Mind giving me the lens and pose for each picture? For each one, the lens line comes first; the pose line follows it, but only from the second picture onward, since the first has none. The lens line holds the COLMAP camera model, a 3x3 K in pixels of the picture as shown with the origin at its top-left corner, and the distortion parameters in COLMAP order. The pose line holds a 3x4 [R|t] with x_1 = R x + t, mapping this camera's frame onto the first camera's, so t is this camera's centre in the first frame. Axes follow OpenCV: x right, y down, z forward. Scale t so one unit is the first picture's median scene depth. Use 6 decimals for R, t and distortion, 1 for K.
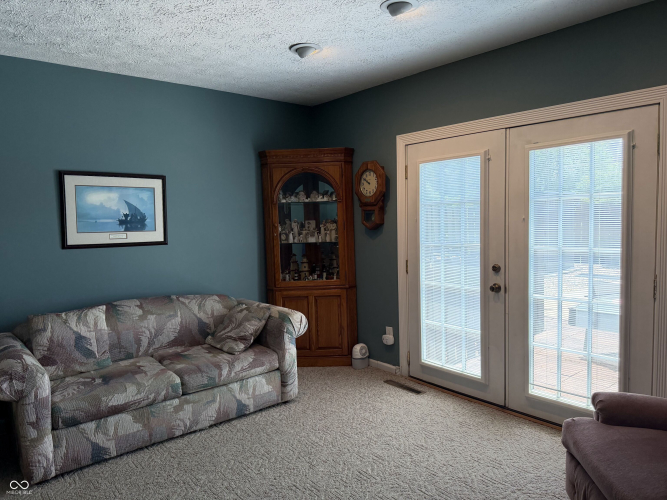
lens RADIAL K [[477.6, 0, 333.5], [0, 477.6, 250.0], [0, 0, 1]] dist [0.055514, -0.002654]
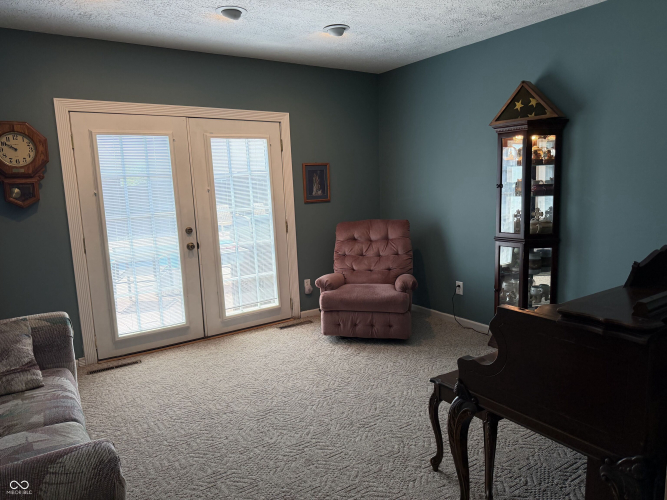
lens RADIAL K [[477.6, 0, 333.5], [0, 477.6, 250.0], [0, 0, 1]] dist [0.055514, -0.002654]
pose [[0.100686, -0.118992, 0.987777, -0.842722], [0.112729, 0.987793, 0.107503, -0.003615], [-0.988511, 0.100527, 0.112870, 0.490808]]
